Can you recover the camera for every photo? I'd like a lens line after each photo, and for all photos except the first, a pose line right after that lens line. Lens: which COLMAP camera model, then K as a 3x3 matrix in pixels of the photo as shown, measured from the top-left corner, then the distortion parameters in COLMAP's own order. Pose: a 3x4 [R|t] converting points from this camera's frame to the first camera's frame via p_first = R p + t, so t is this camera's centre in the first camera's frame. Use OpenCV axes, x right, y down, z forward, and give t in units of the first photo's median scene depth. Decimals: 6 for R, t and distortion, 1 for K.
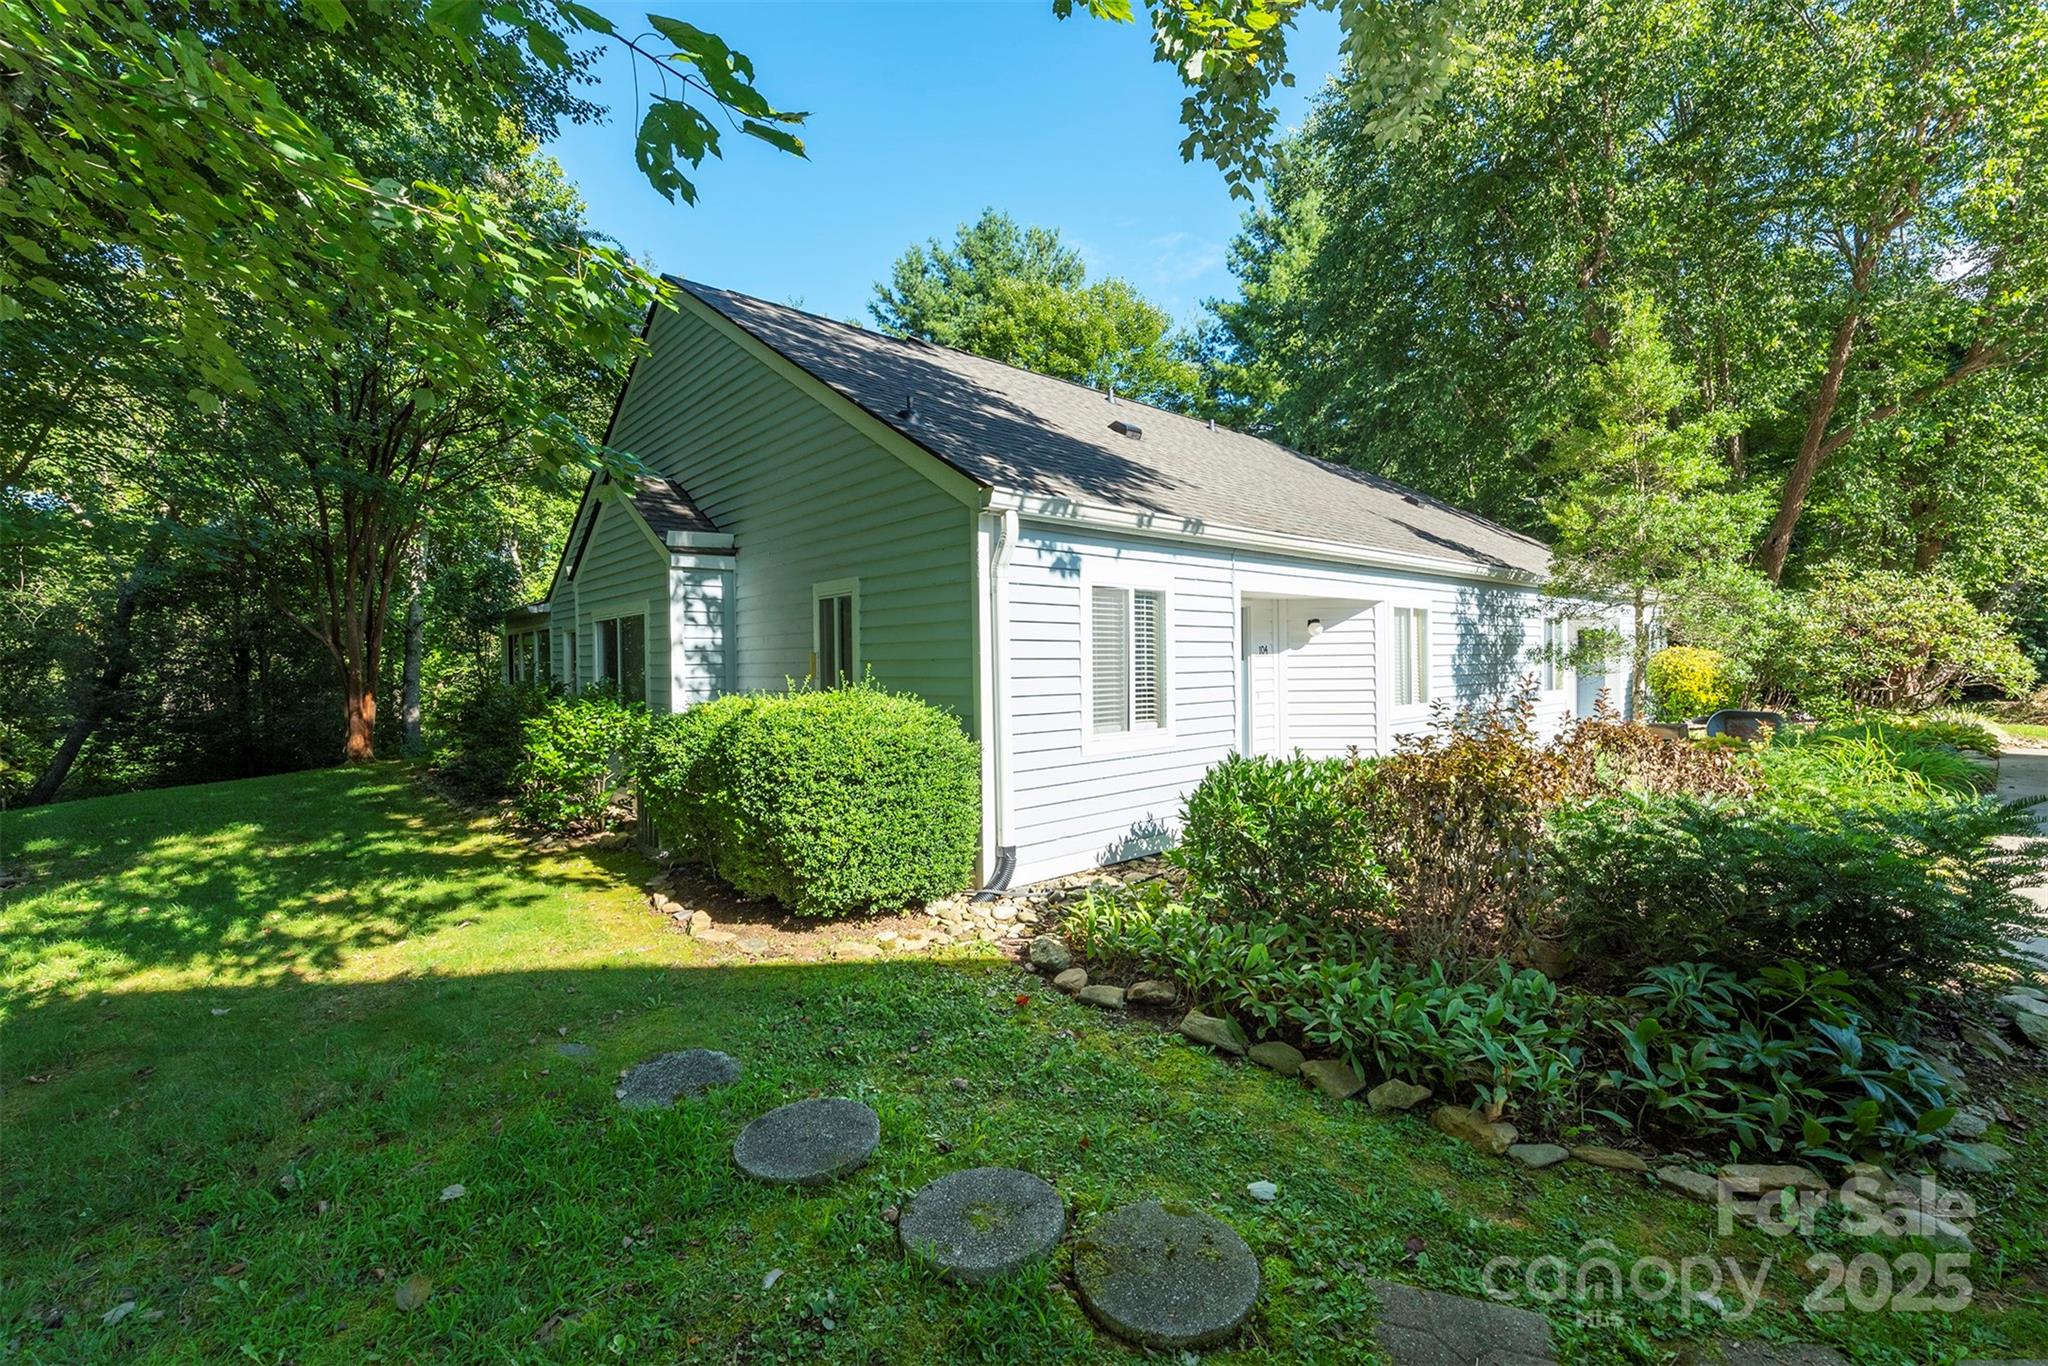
lens RADIAL K [[846.2, 0, 1016.2], [0, 846.2, 678.1], [0, 0, 1]] dist [0.010479, -0.002708]
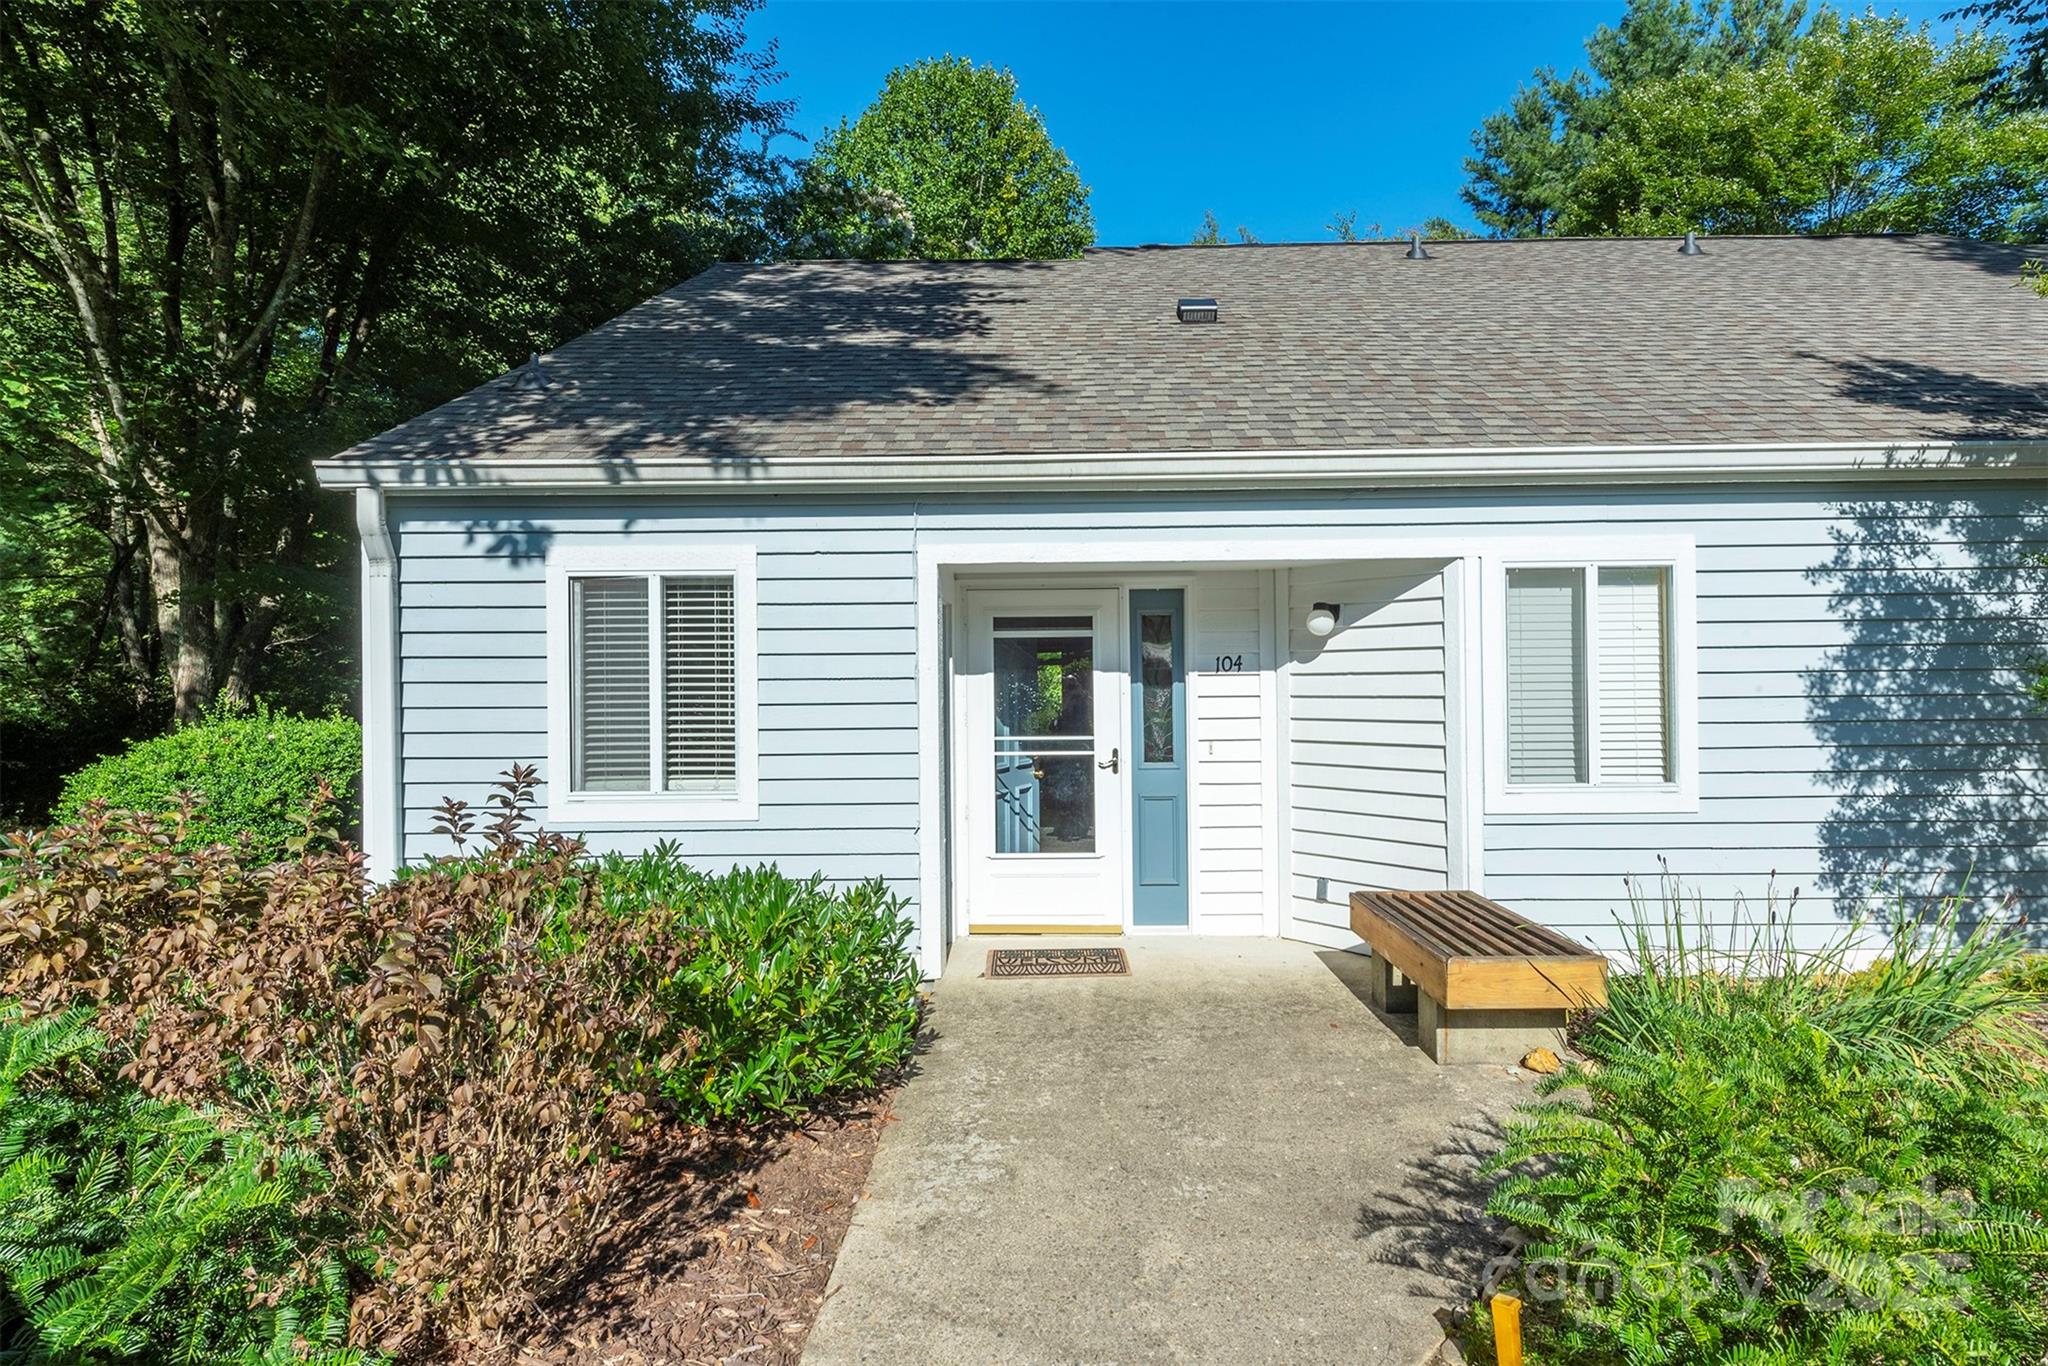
lens RADIAL K [[1013.4, 0, 1028.7], [0, 1013.4, 683.1], [0, 0, 1]] dist [0.024019, -0.000116]
pose [[0.745633, 0.008020, -0.666308, 0.694350], [-0.016071, 0.999853, -0.005950, -0.015945], [0.666163, 0.015145, 0.745652, 0.464463]]
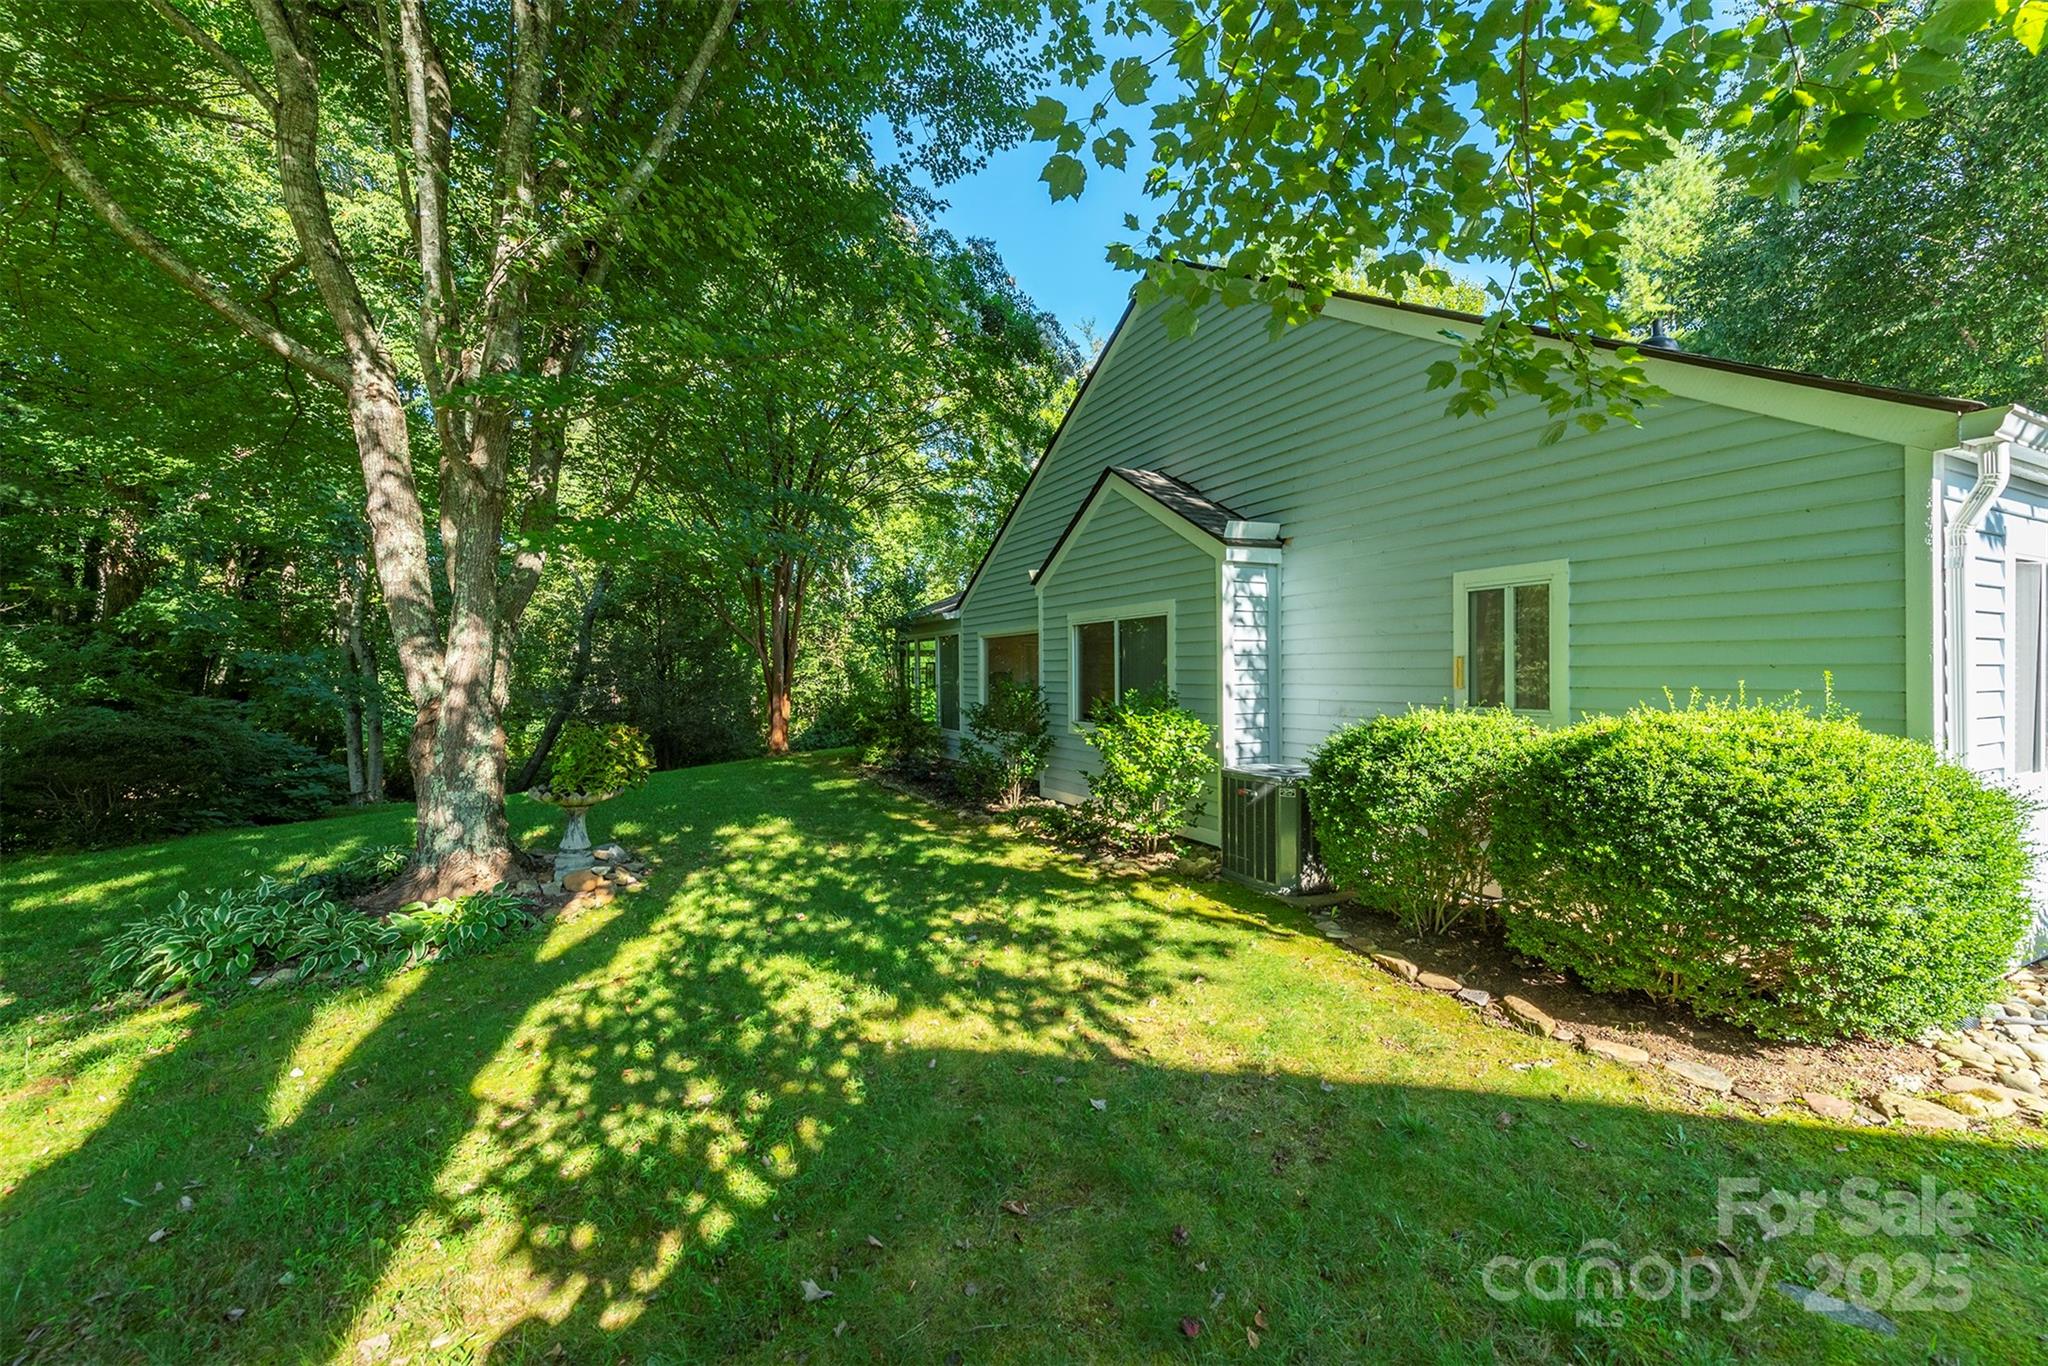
lens RADIAL K [[808.7, 0, 1039.0], [0, 808.7, 678.3], [0, 0, 1]] dist [0.016162, -0.004850]
pose [[0.966981, 0.008824, -0.254698, -0.374363], [-0.010305, 0.999937, -0.004483, -0.001442], [0.254642, 0.006960, 0.967010, 0.117750]]
